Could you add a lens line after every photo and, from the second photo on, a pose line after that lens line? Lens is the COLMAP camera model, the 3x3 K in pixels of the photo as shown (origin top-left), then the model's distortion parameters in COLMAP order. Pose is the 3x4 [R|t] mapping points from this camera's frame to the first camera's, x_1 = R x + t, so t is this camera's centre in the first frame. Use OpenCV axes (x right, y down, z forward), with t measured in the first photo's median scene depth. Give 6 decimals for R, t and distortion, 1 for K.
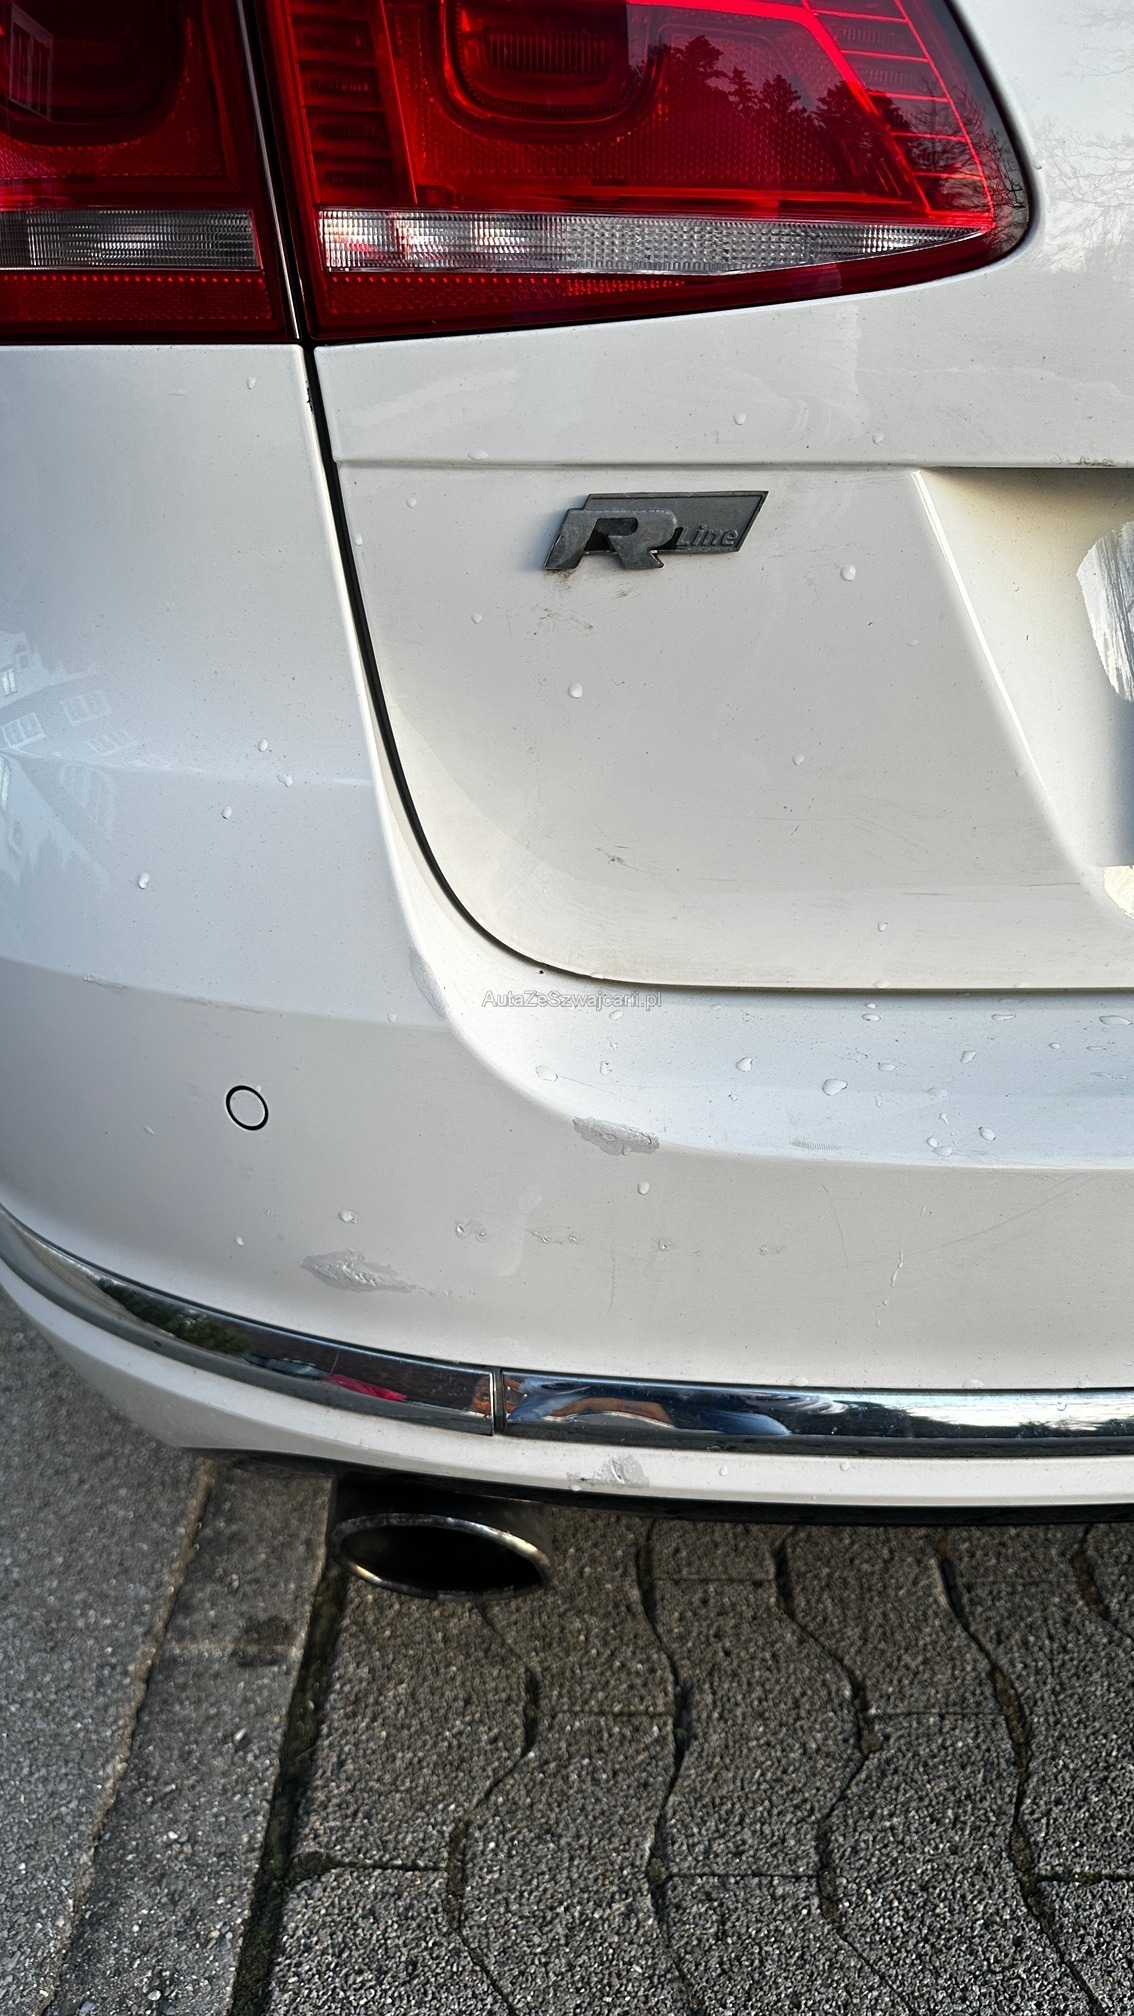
lens RADIAL K [[1438.9, 0, 572.3], [0, 1438.9, 1008.4], [0, 0, 1]] dist [-0.006930, -0.003699]
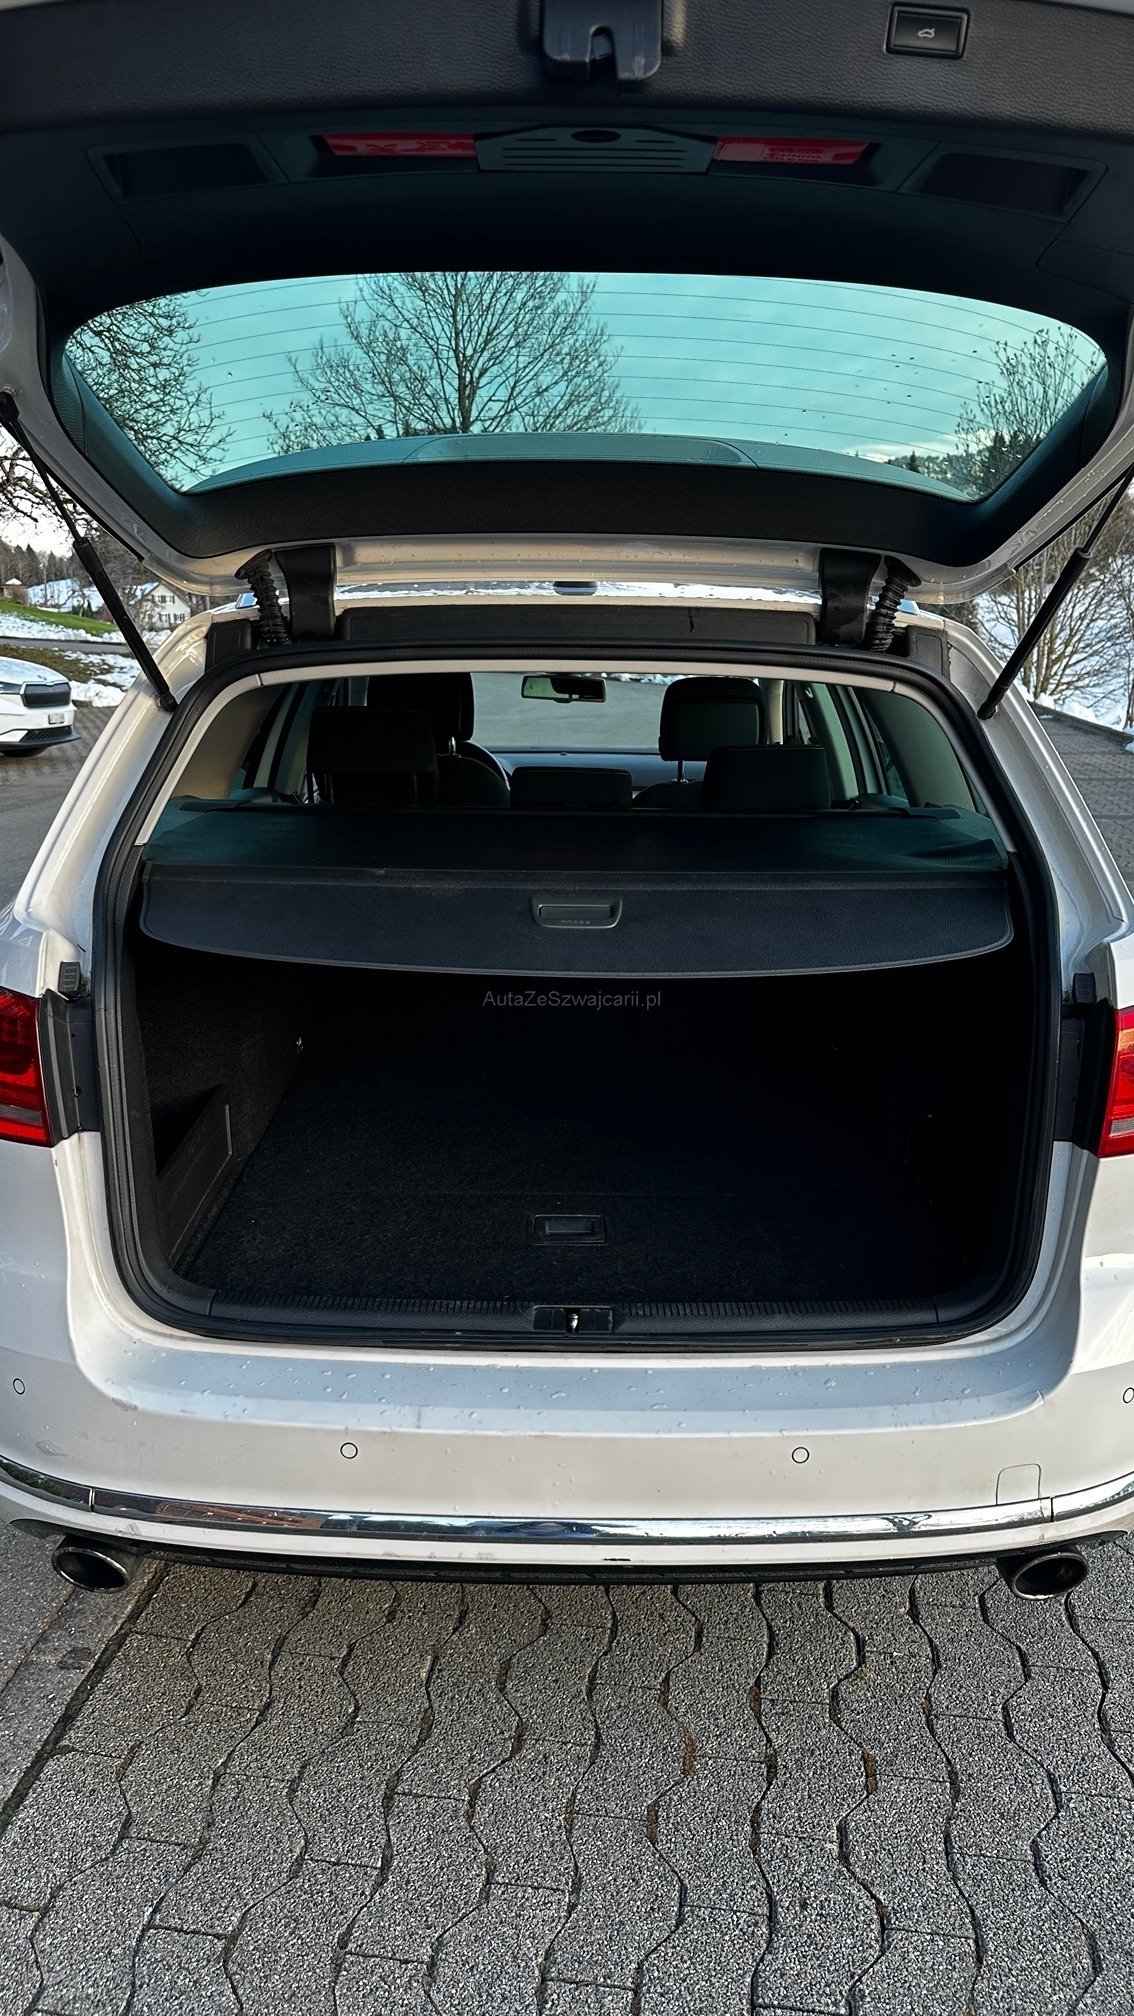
lens RADIAL K [[1410.5, 0, 557.6], [0, 1410.5, 1011.6], [0, 0, 1]] dist [-0.000979, -0.000962]
pose [[0.991709, 0.038344, -0.122647, 0.749606], [-0.061353, 0.979918, -0.189729, -0.127191], [0.112908, 0.195681, 0.974146, -1.160306]]
